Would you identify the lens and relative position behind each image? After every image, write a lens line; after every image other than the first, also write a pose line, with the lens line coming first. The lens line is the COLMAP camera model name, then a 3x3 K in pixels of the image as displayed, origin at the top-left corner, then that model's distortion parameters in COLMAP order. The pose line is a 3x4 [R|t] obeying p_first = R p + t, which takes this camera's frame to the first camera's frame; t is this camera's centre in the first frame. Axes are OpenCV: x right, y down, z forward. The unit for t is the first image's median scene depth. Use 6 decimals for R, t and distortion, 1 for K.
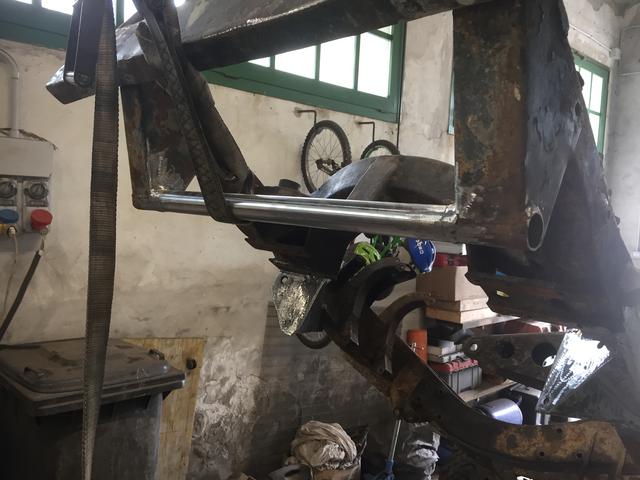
lens RADIAL K [[548.4, 0, 320.2], [0, 548.4, 239.4], [0, 0, 1]] dist [0.017379, -0.006867]
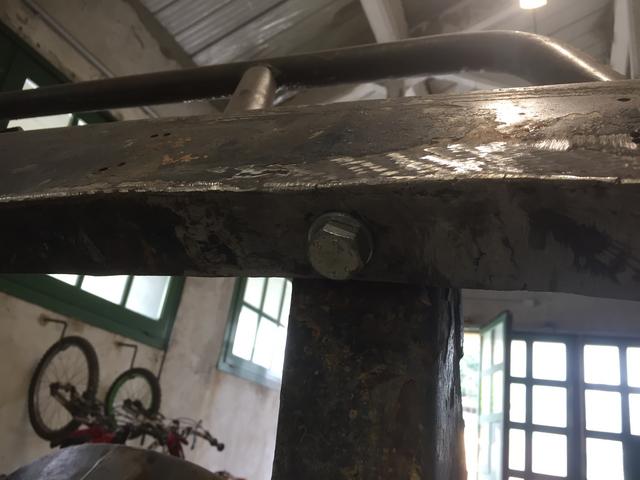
lens RADIAL K [[548.4, 0, 320.3], [0, 548.4, 239.7], [0, 0, 1]] dist [0.017379, -0.006867]
pose [[0.905161, 0.231507, 0.356494, 0.012700], [-0.075284, 0.912727, -0.401574, -0.042581], [-0.418349, 0.336651, 0.843594, 0.094956]]
